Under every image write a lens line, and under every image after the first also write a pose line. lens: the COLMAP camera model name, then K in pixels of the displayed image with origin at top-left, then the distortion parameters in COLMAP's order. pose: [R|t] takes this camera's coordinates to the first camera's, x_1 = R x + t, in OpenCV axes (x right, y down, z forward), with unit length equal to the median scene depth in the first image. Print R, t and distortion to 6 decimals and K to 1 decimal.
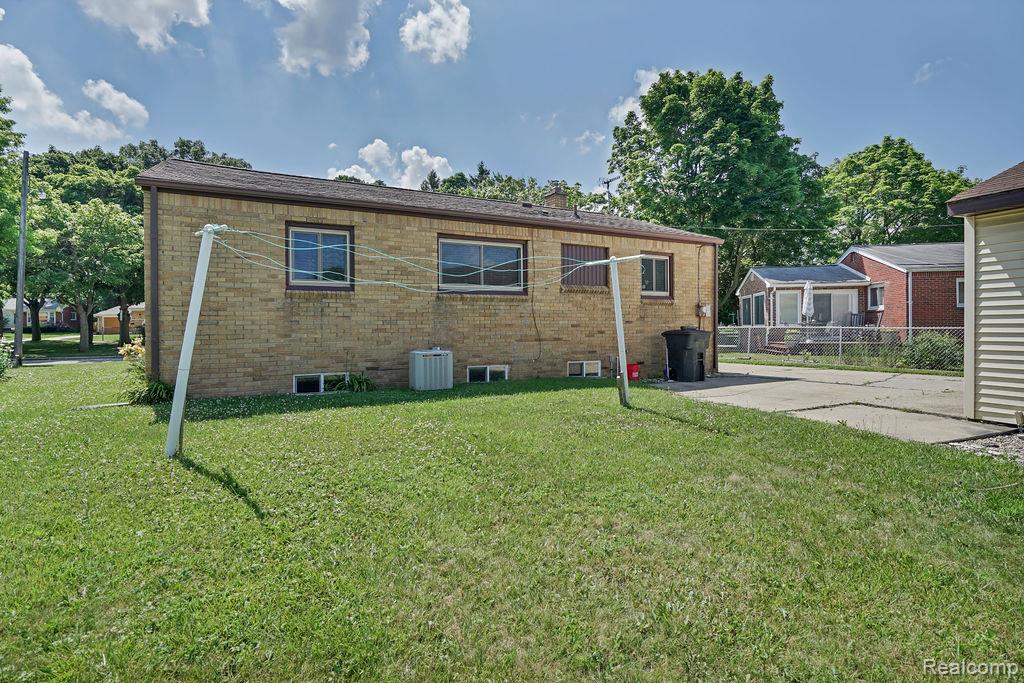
lens RADIAL K [[520.7, 0, 514.6], [0, 520.7, 325.7], [0, 0, 1]] dist [-0.001407, 0.001424]
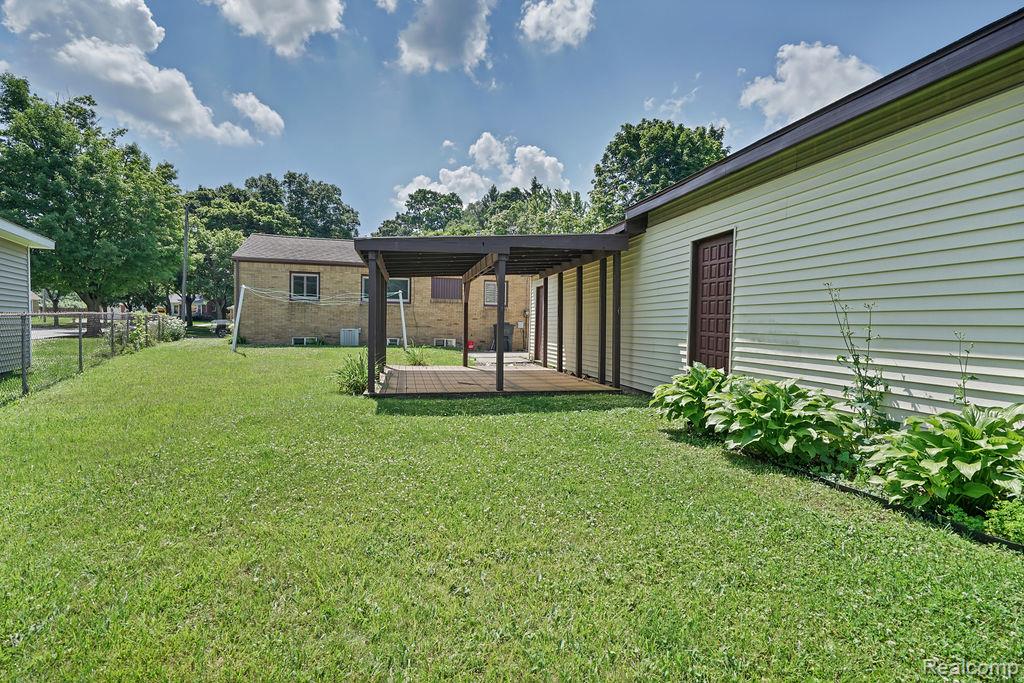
lens RADIAL K [[520.7, 0, 511.7], [0, 520.7, 341.7], [0, 0, 1]] dist [-0.001407, 0.001424]
pose [[0.982486, 0.030621, -0.183805, 0.208436], [-0.024613, 0.999088, 0.034879, 0.001738], [0.184705, -0.029745, 0.982344, -0.238151]]
